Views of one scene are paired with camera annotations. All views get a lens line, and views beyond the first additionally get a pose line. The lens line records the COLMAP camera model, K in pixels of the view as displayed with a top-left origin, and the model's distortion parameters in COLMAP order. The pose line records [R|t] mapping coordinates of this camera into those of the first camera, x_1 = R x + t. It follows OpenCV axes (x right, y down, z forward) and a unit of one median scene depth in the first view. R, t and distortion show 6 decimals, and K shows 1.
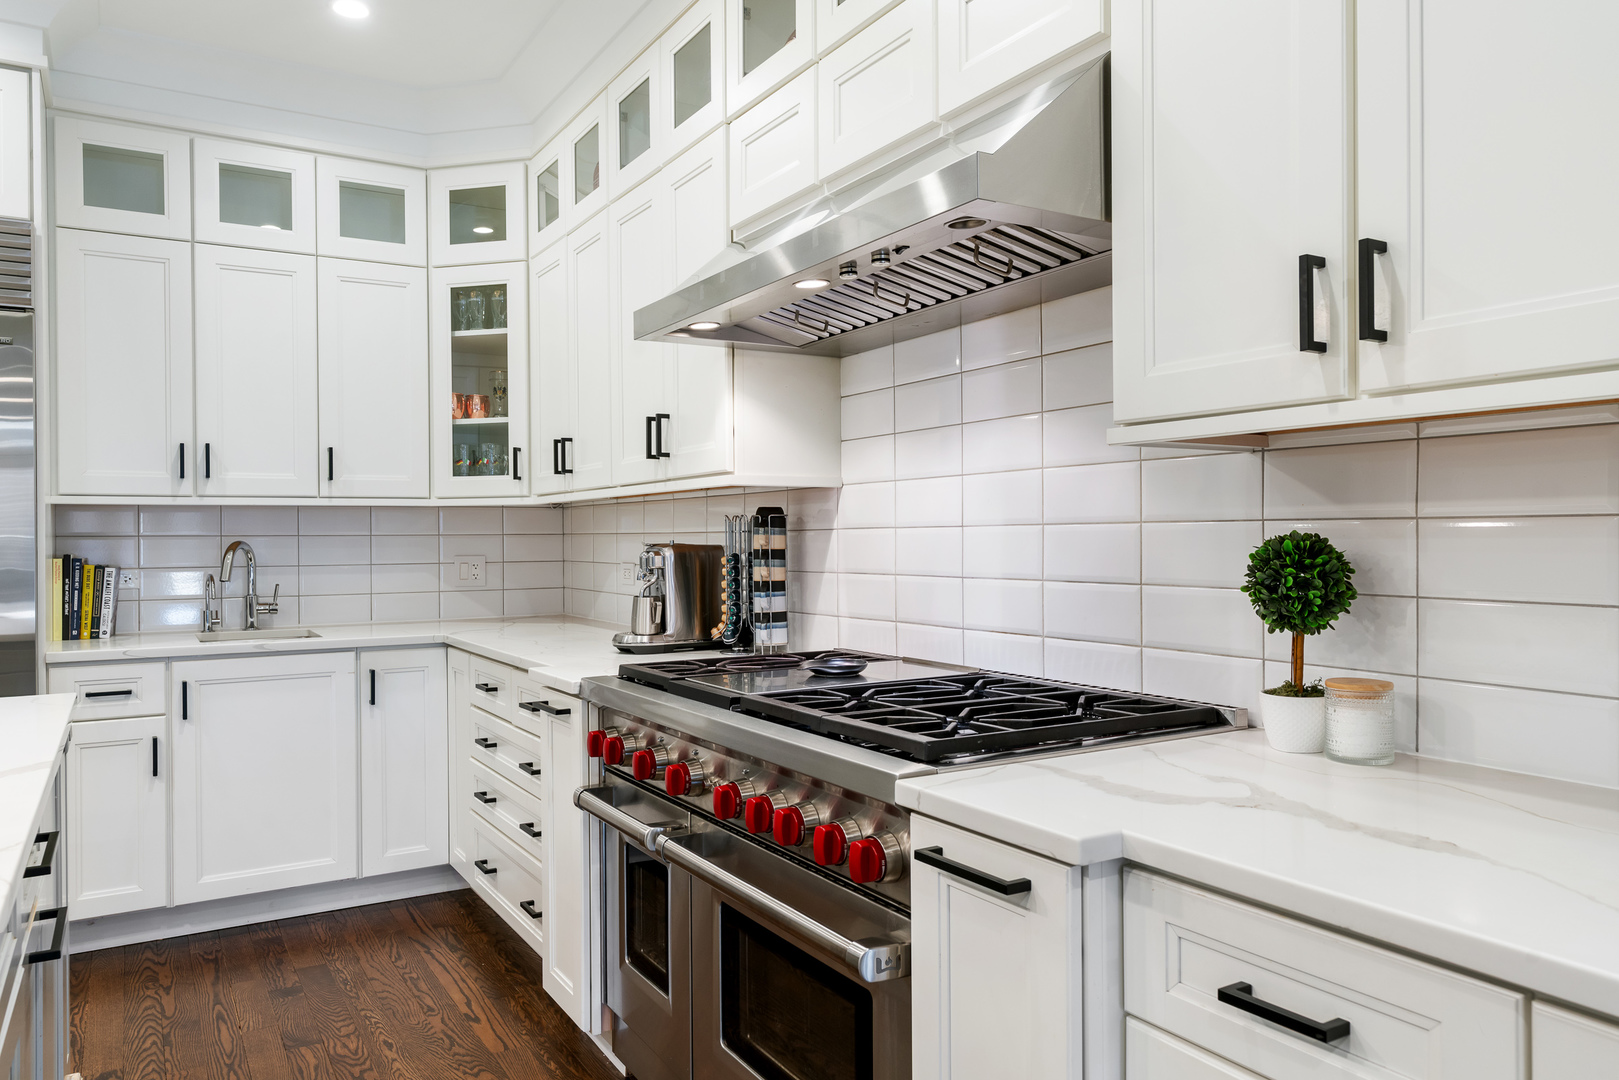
lens RADIAL K [[1134.5, 0, 809.5], [0, 1134.5, 540.0], [0, 0, 1]] dist [0.002774, 0.008765]
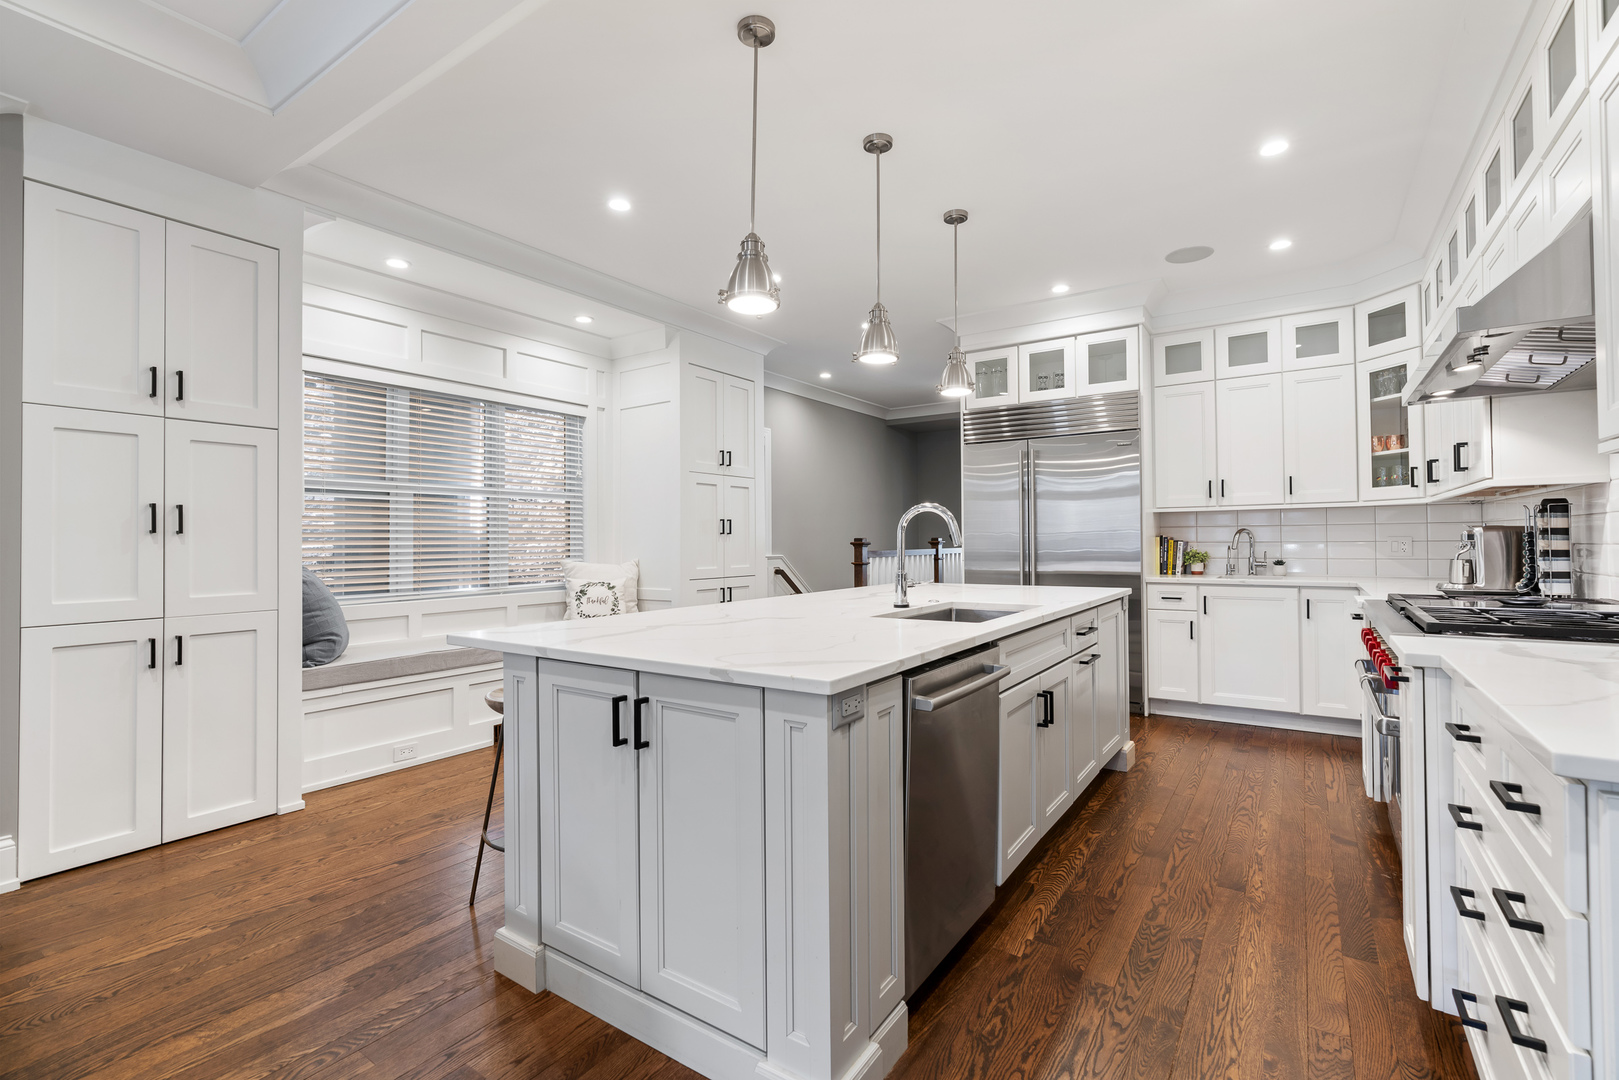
lens RADIAL K [[720.4, 0, 814.5], [0, 720.4, 532.0], [0, 0, 1]] dist [-0.018474, 0.009194]
pose [[0.423099, -0.007387, -0.906053, 0.385498], [0.005036, 0.999970, -0.005802, 0.013768], [0.906069, -0.002108, 0.423124, -0.228942]]
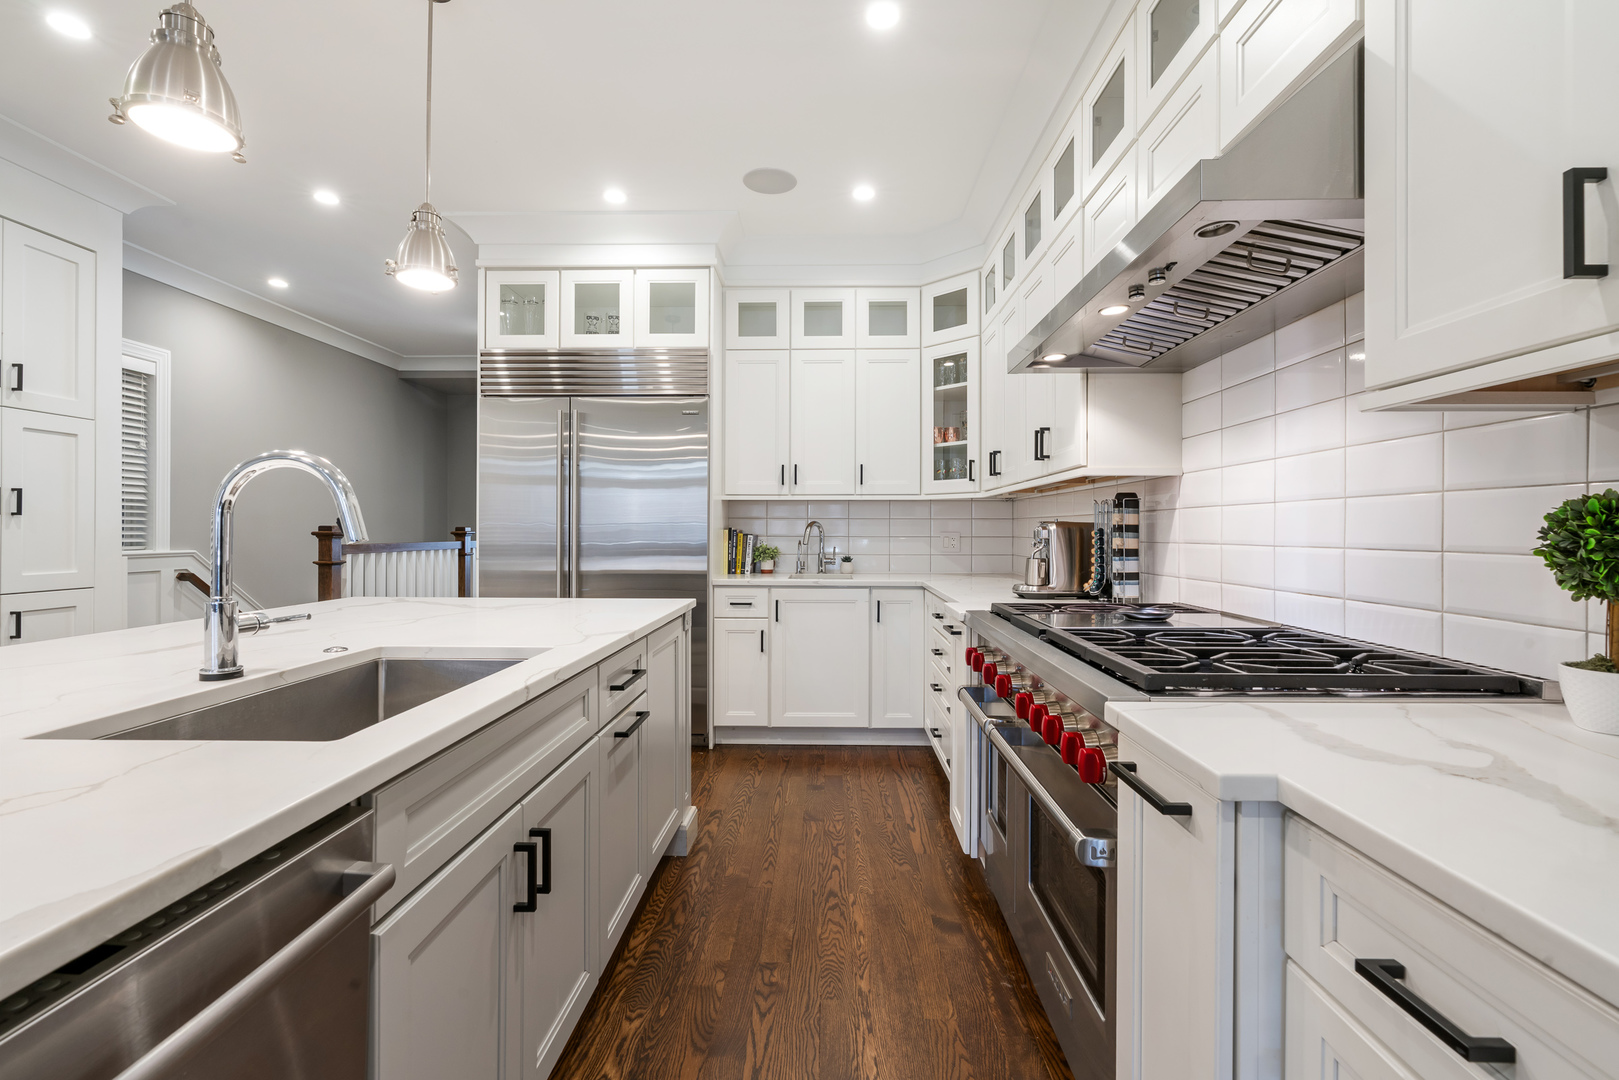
lens RADIAL K [[728.0, 0, 809.3], [0, 728.0, 530.5], [0, 0, 1]] dist [-0.013289, 0.006429]
pose [[0.844283, 0.009695, -0.535809, 0.106385], [-0.009571, 0.999950, 0.003011, 0.015715], [0.535811, 0.002586, 0.844334, 0.091004]]
